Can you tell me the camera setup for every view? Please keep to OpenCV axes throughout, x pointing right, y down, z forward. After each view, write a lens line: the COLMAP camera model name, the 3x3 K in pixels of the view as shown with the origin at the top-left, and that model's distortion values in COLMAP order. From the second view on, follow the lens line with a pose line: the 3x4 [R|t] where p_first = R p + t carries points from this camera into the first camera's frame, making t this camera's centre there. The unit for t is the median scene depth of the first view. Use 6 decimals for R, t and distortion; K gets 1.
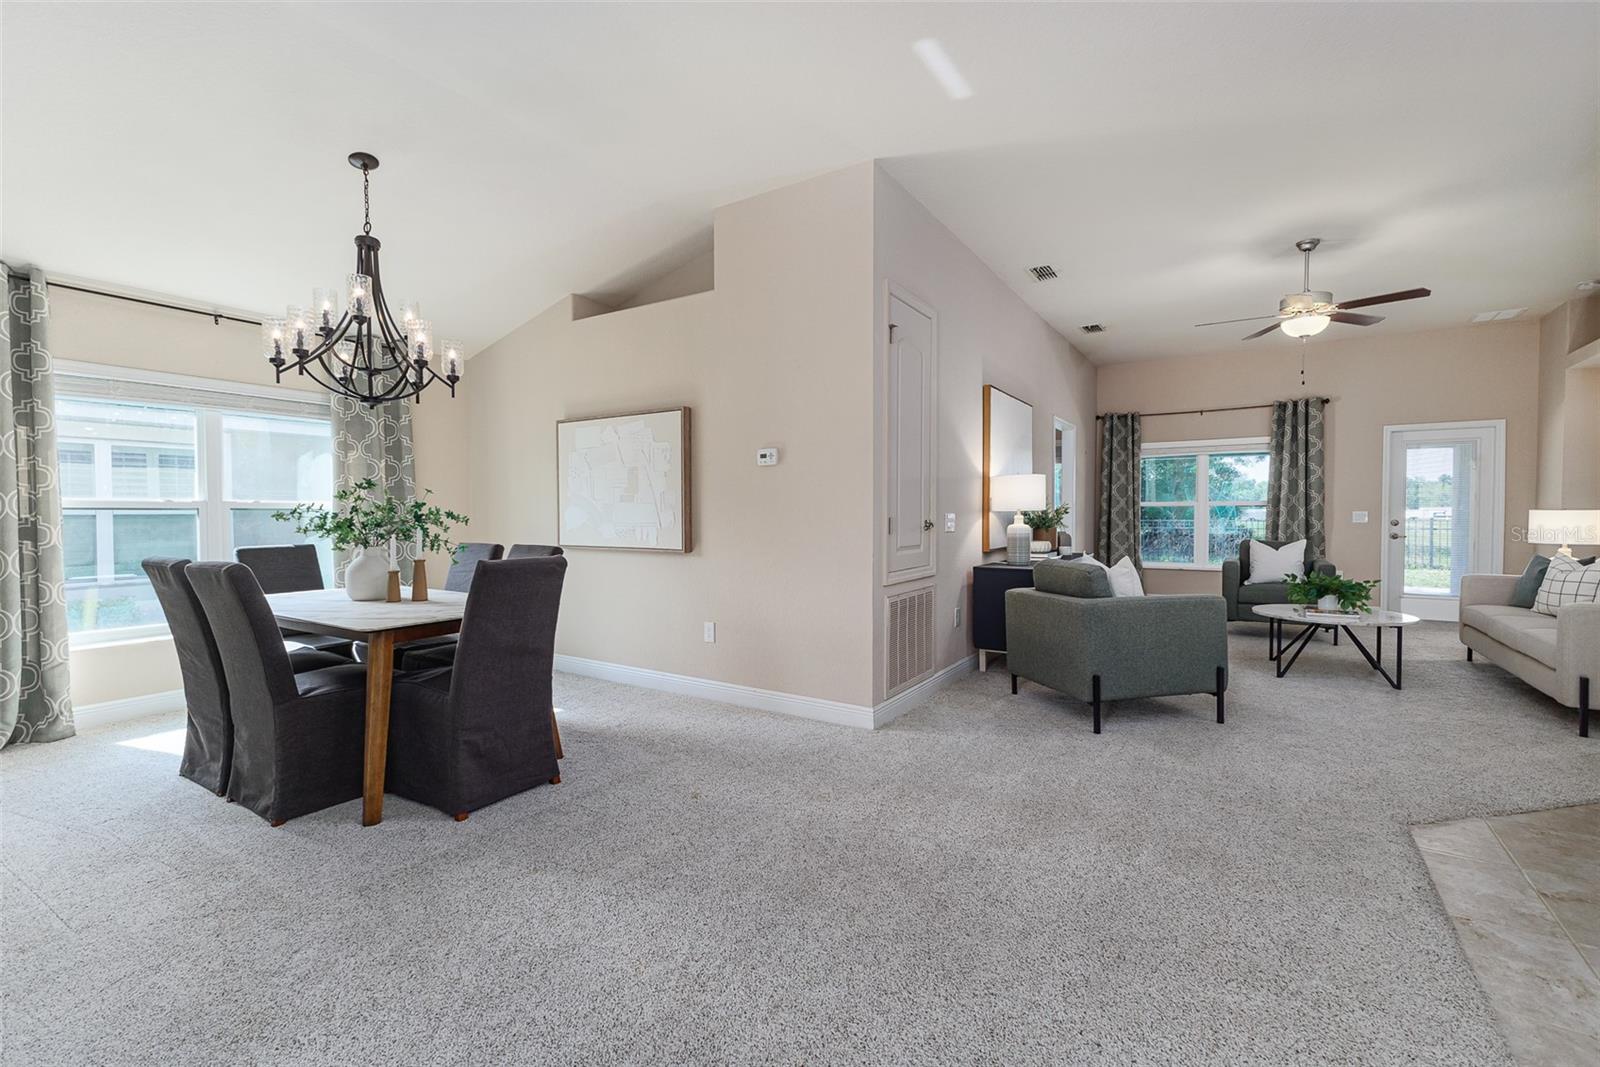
lens RADIAL K [[697.1, 0, 797.3], [0, 697.1, 530.2], [0, 0, 1]] dist [0.010578, -0.000190]
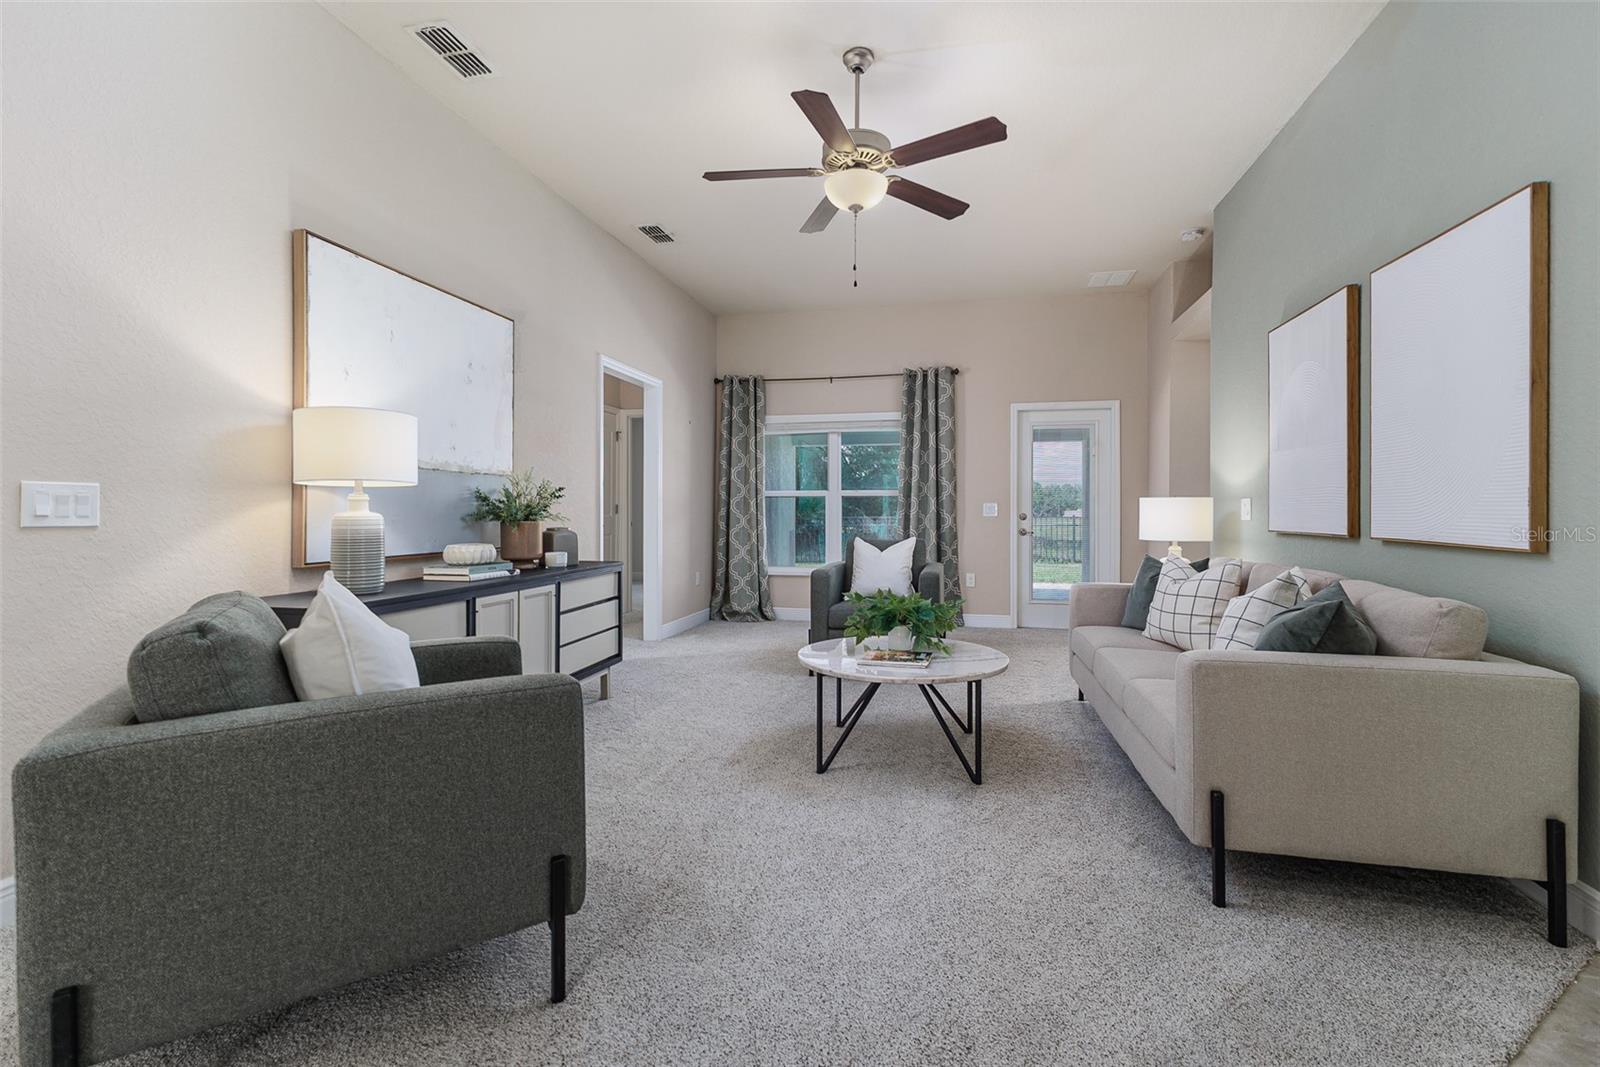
lens RADIAL K [[697.1, 0, 805.1], [0, 697.1, 510.3], [0, 0, 1]] dist [0.010578, -0.000190]
pose [[0.938502, 0.005948, 0.345224, 0.294921], [0.003187, 0.999660, -0.025887, 0.002998], [-0.345260, 0.025395, 0.938163, 0.280020]]
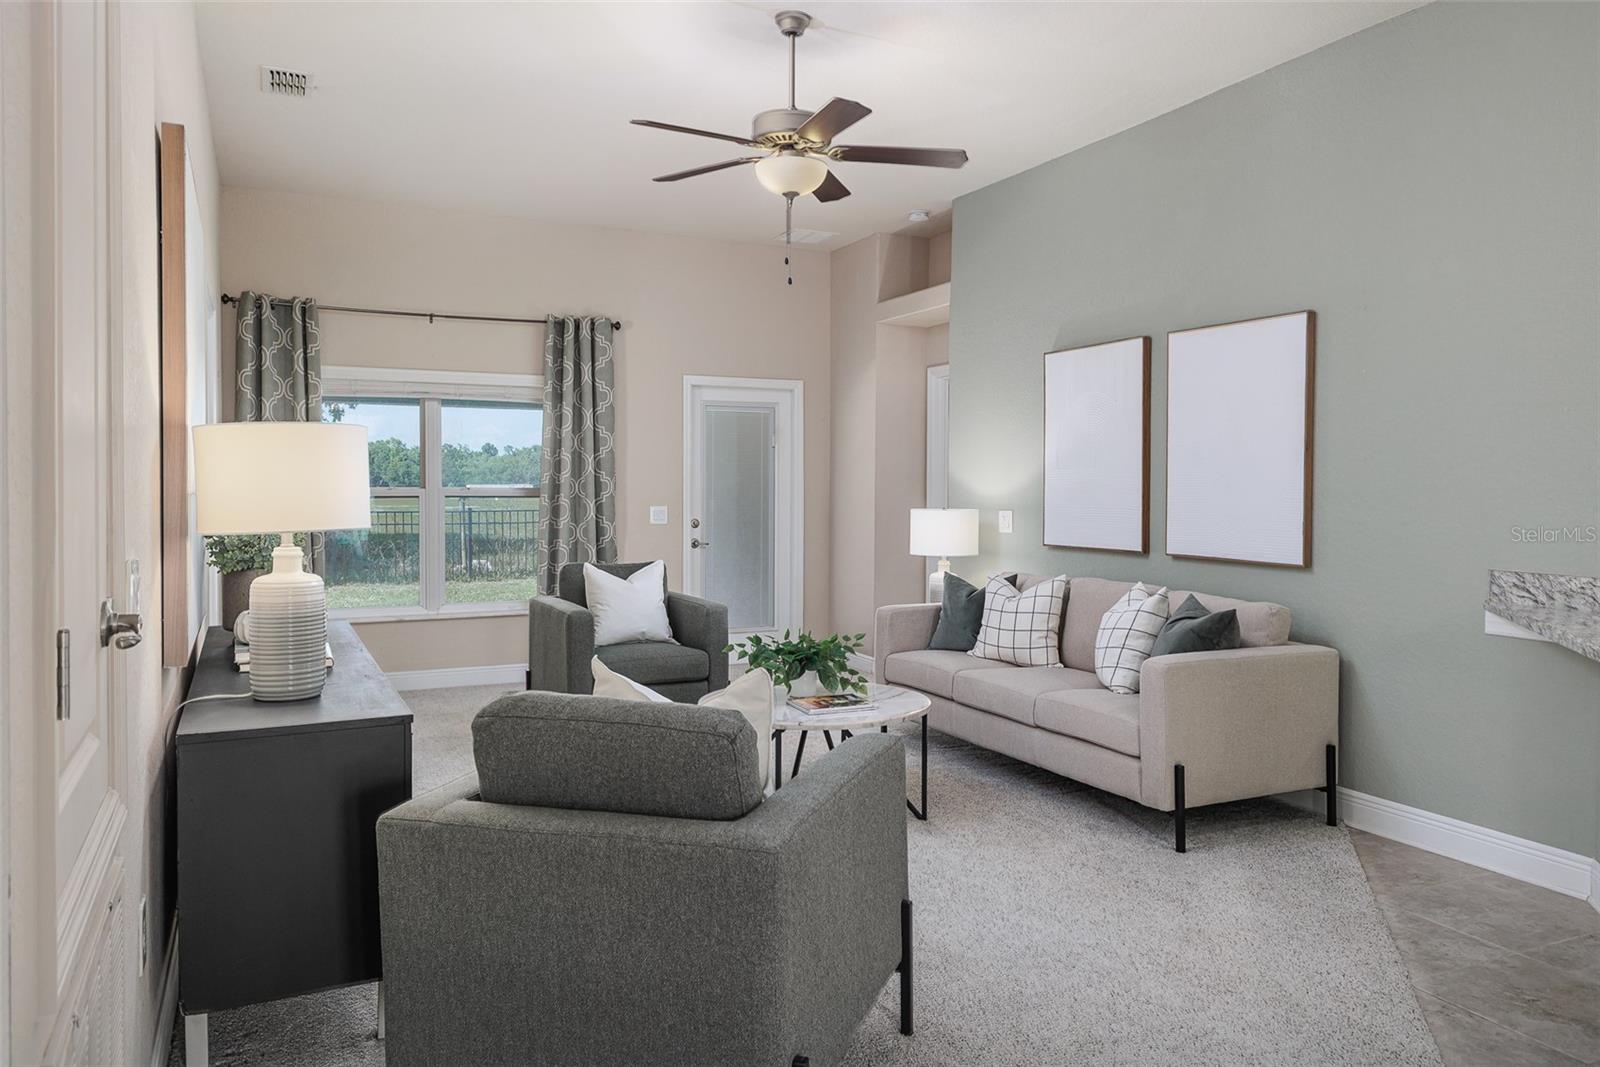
lens RADIAL K [[1138.6, 0, 810.7], [0, 1138.6, 515.6], [0, 0, 1]] dist [0.029433, 0.000393]
pose [[0.521554, -0.016709, 0.853055, -0.009157], [0.018430, 0.999796, 0.008316, -0.023752], [-0.853019, 0.011385, 0.521755, 0.336177]]
